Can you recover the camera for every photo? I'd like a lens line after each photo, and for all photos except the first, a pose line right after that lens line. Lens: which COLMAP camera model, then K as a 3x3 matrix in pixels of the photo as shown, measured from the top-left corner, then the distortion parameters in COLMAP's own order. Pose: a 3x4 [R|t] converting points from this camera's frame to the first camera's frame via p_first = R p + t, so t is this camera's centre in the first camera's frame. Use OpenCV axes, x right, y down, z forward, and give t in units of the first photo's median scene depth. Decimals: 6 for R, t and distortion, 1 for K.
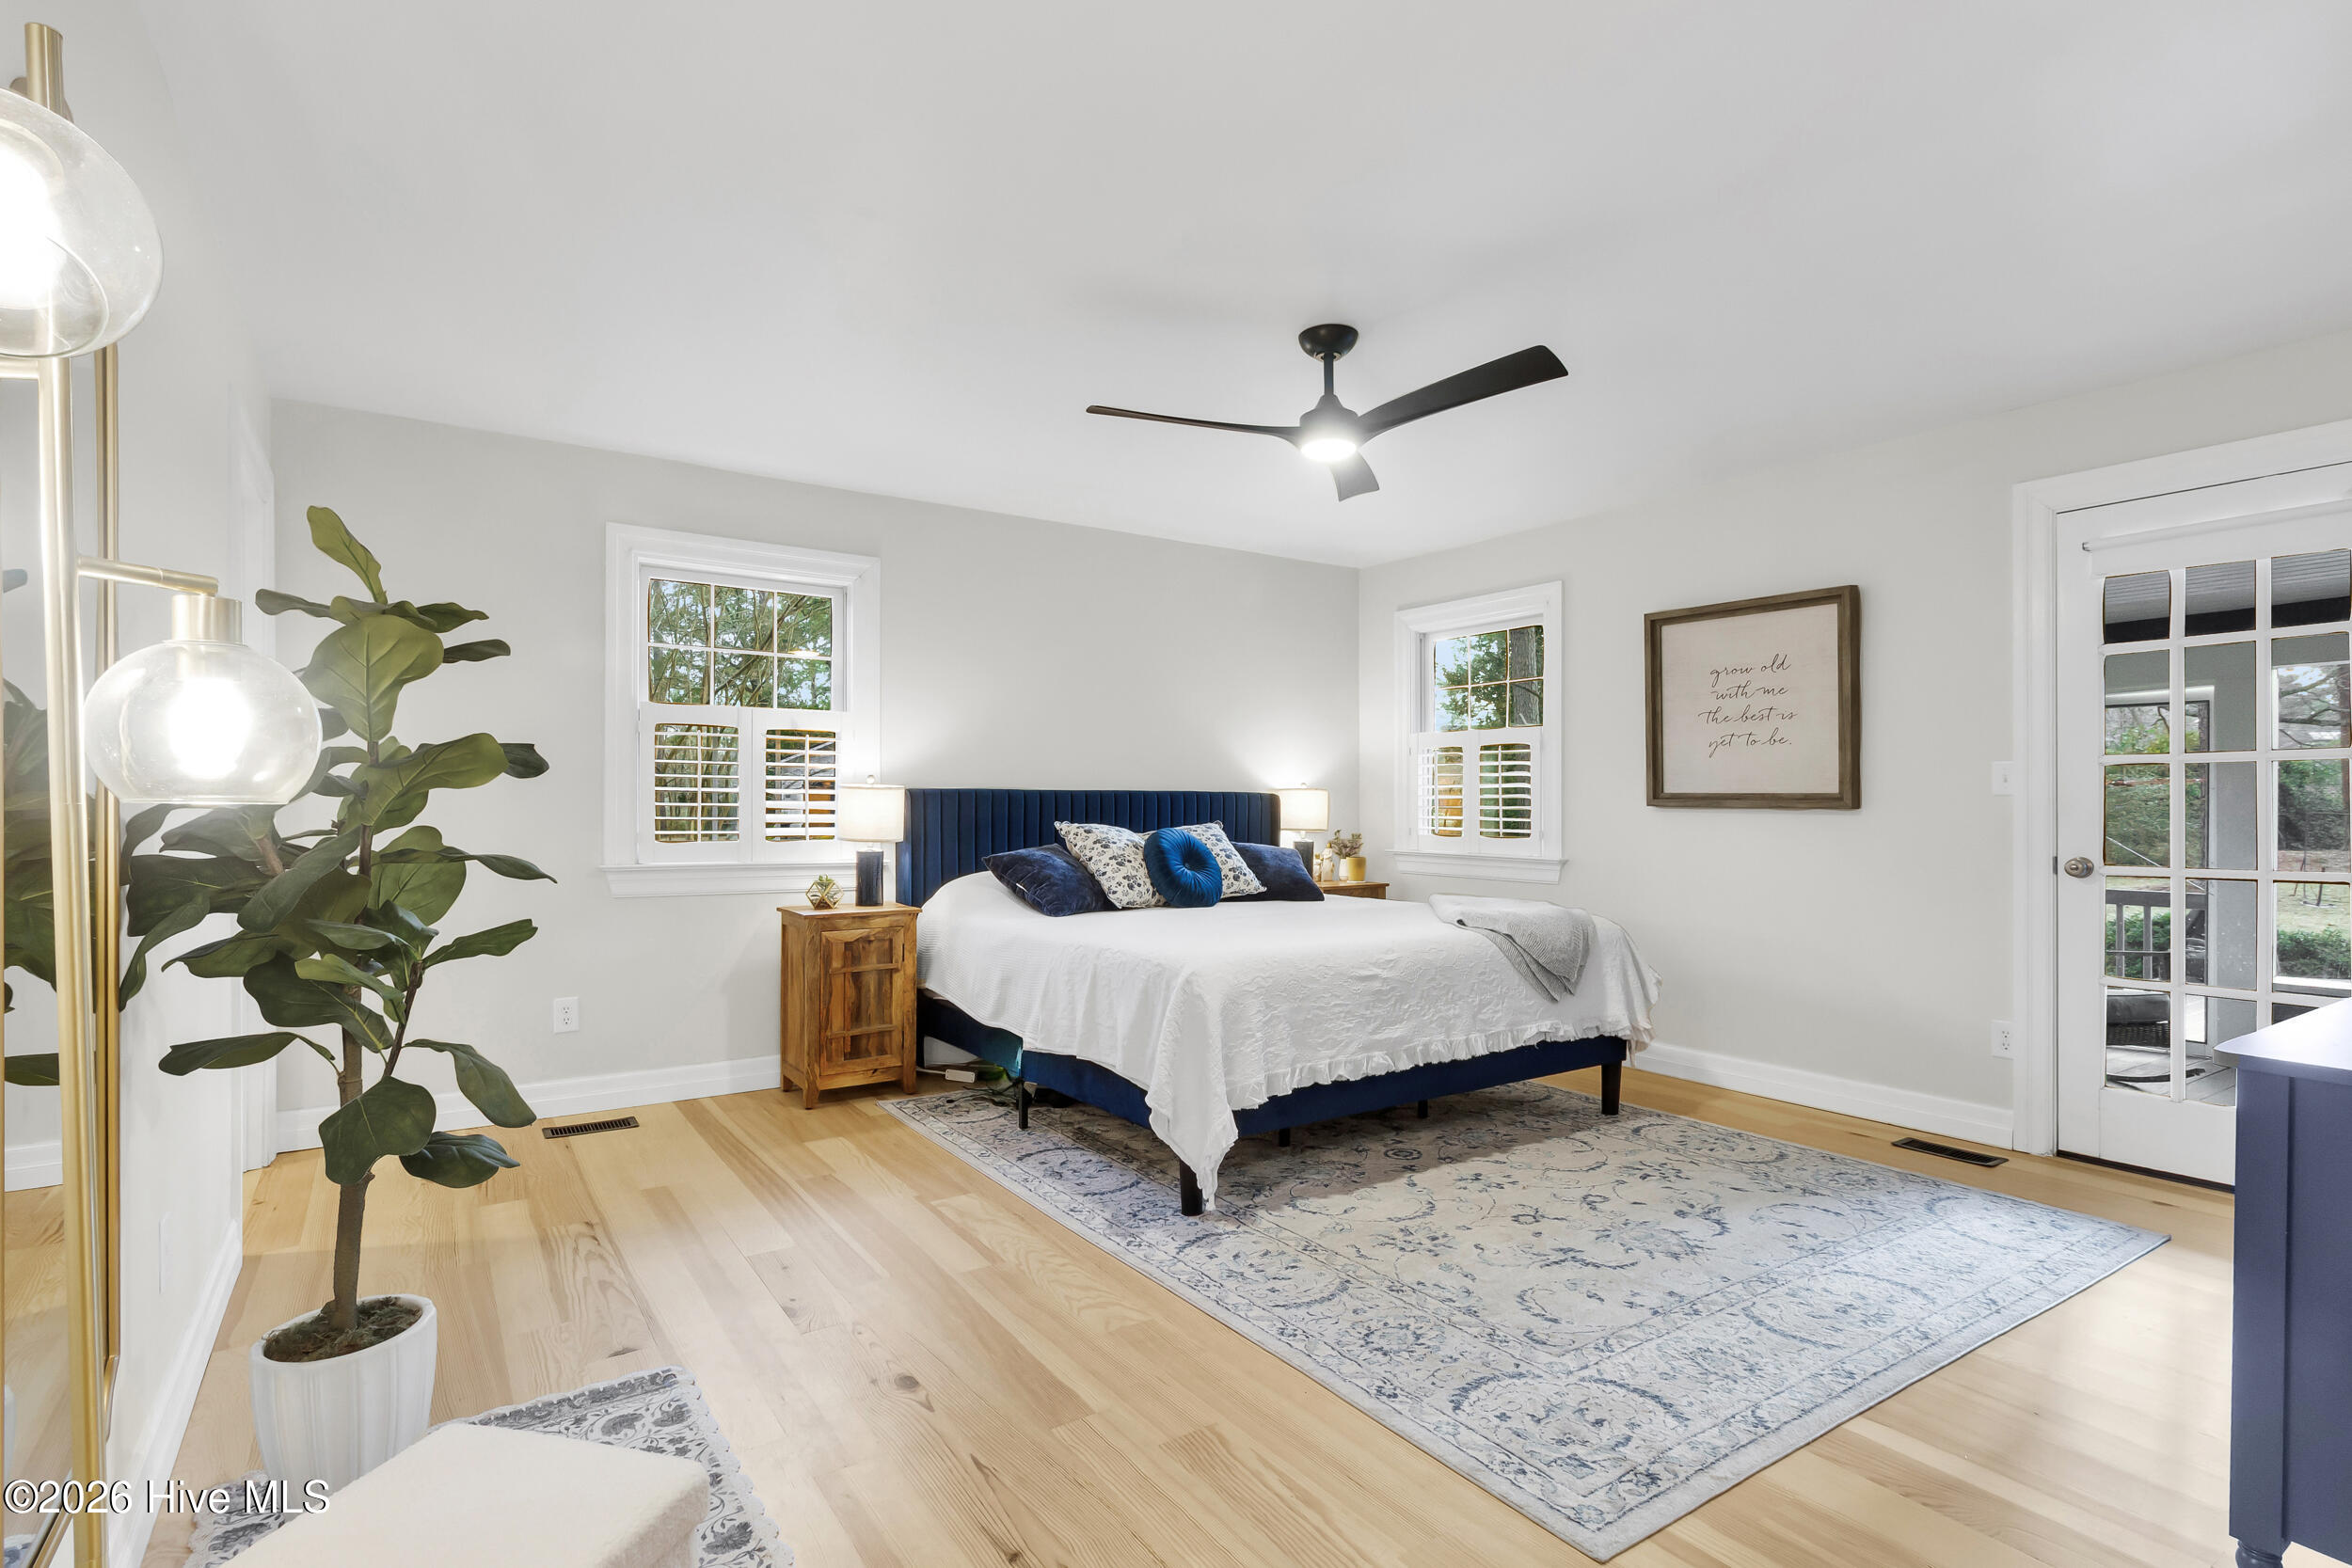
lens RADIAL K [[1111.7, 0, 1191.7], [0, 1111.7, 775.2], [0, 0, 1]] dist [0.004324, -0.002099]
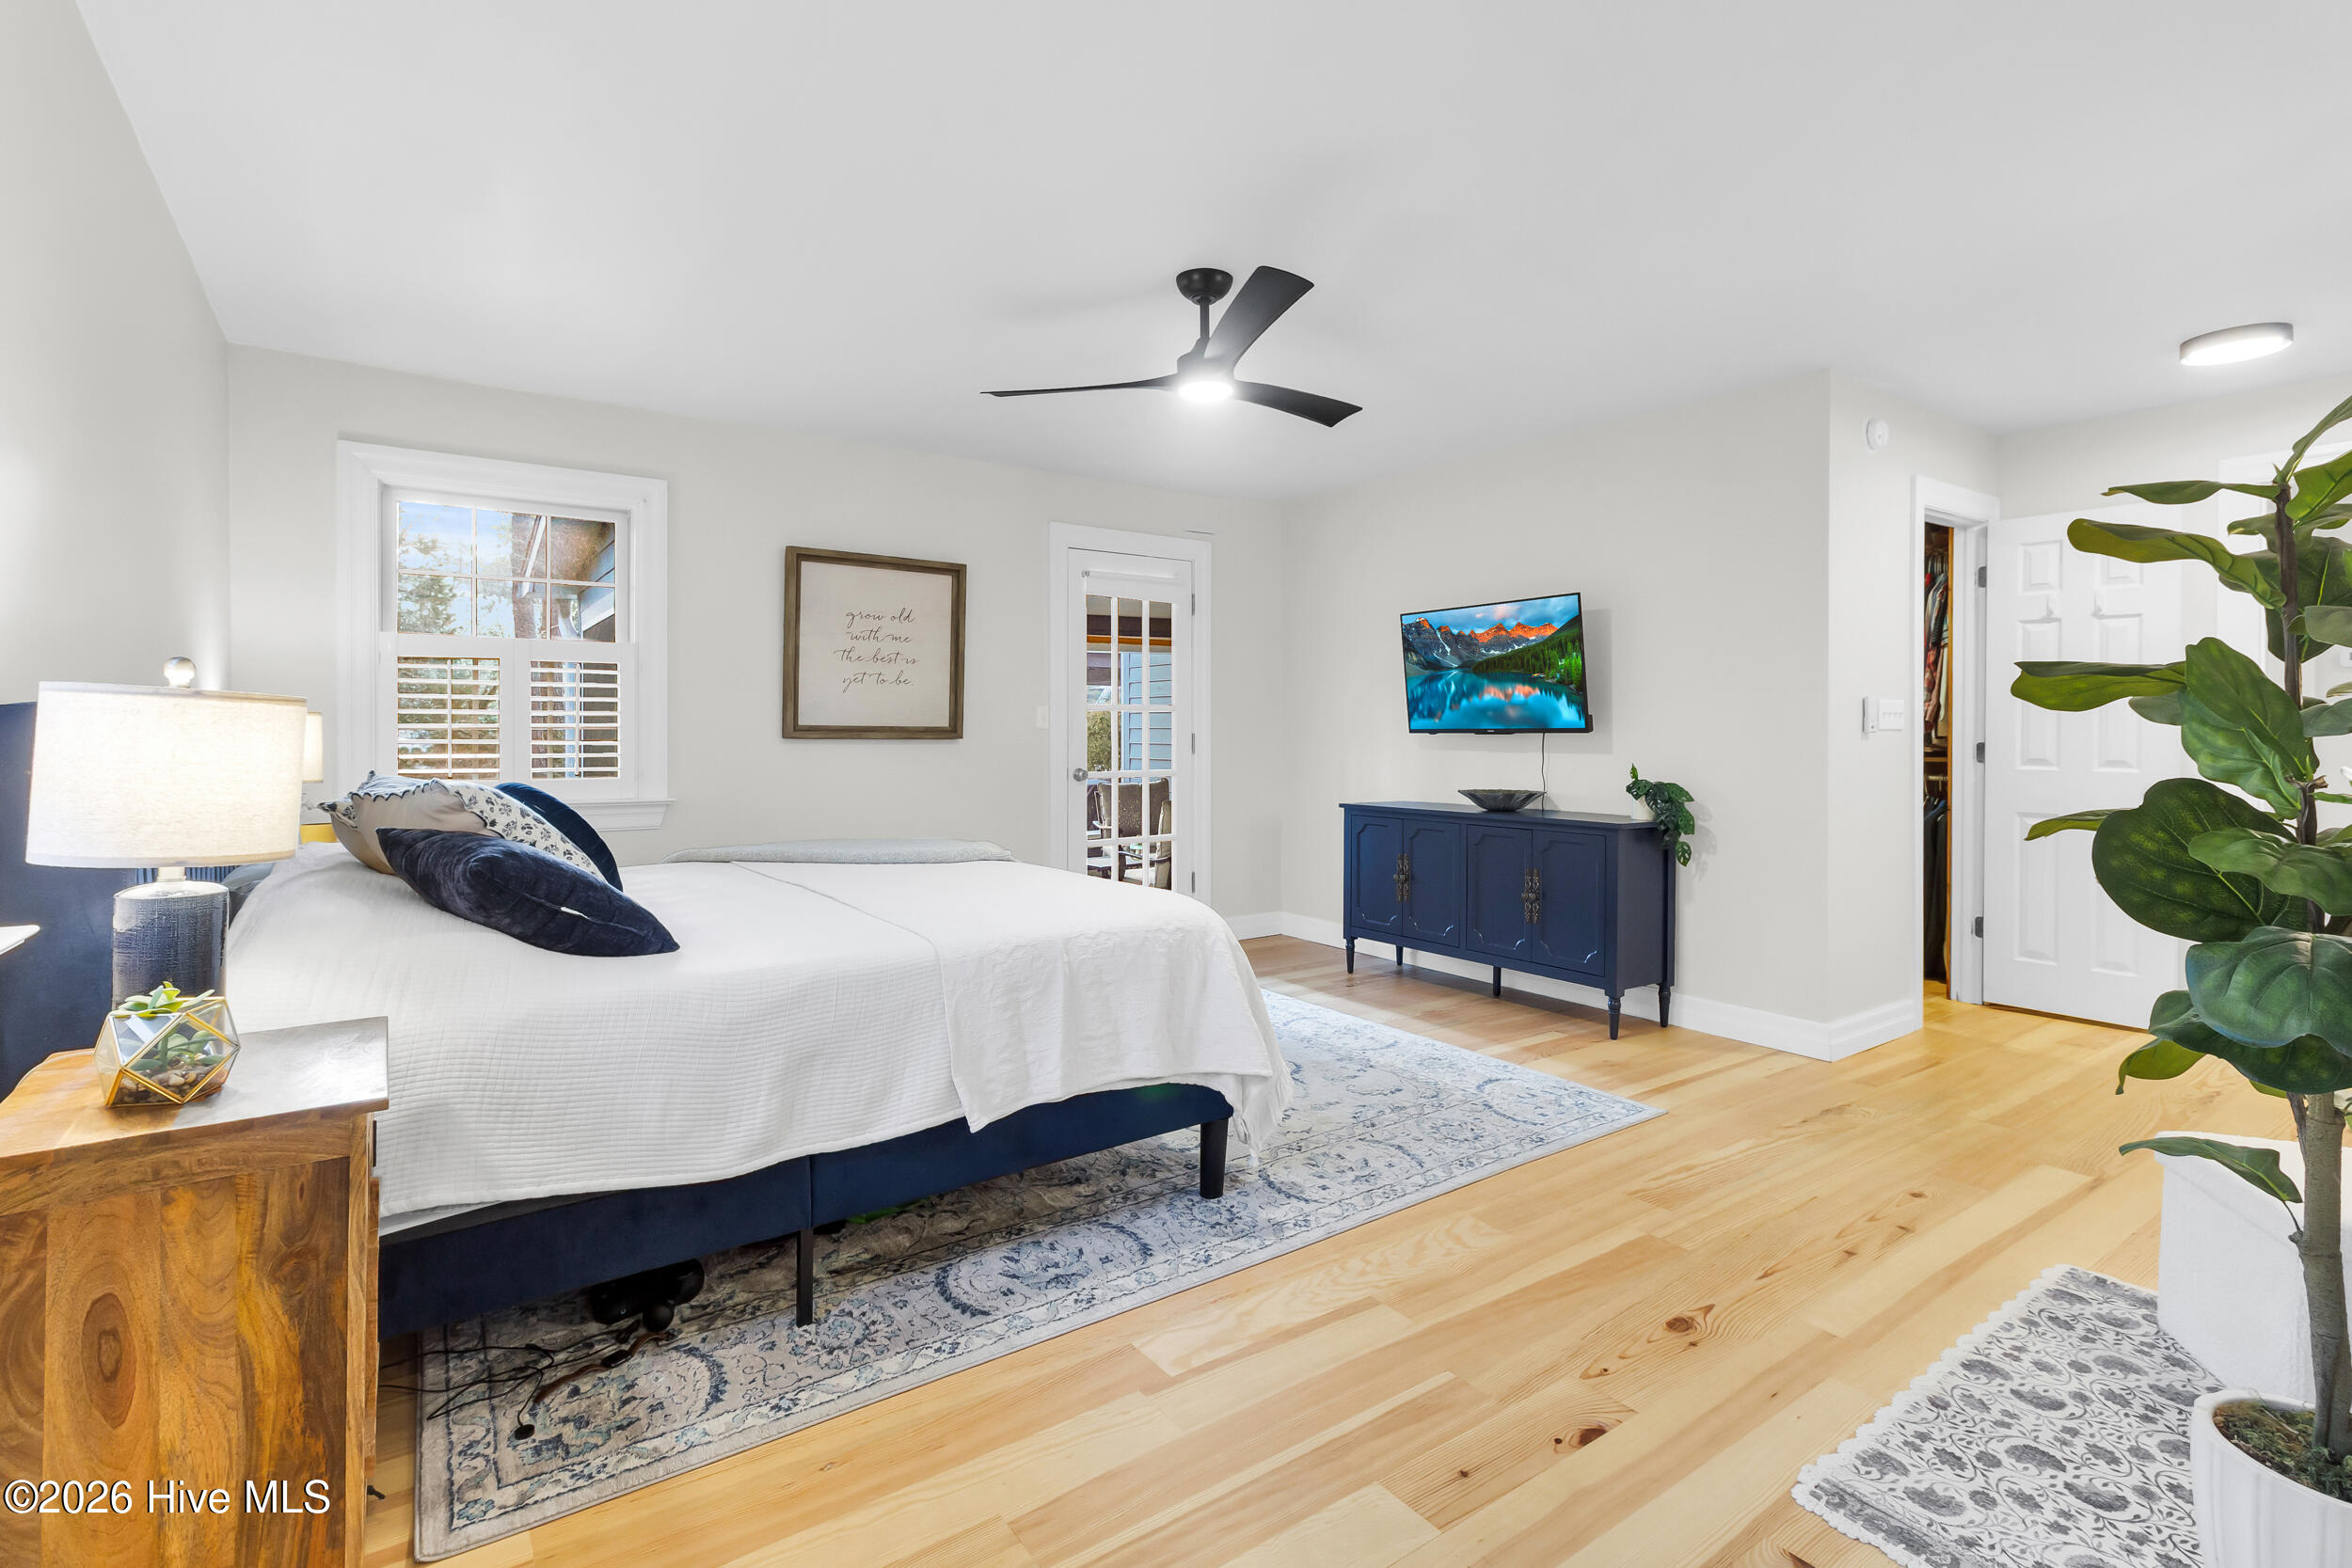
lens RADIAL K [[1111.7, 0, 1116.3], [0, 1111.7, 692.1], [0, 0, 1]] dist [0.004324, -0.002099]
pose [[0.015228, 0.037085, 0.999196, -0.797529], [-0.022322, 0.999076, -0.036740, 0.022936], [-0.999635, -0.021744, 0.016042, 0.941090]]
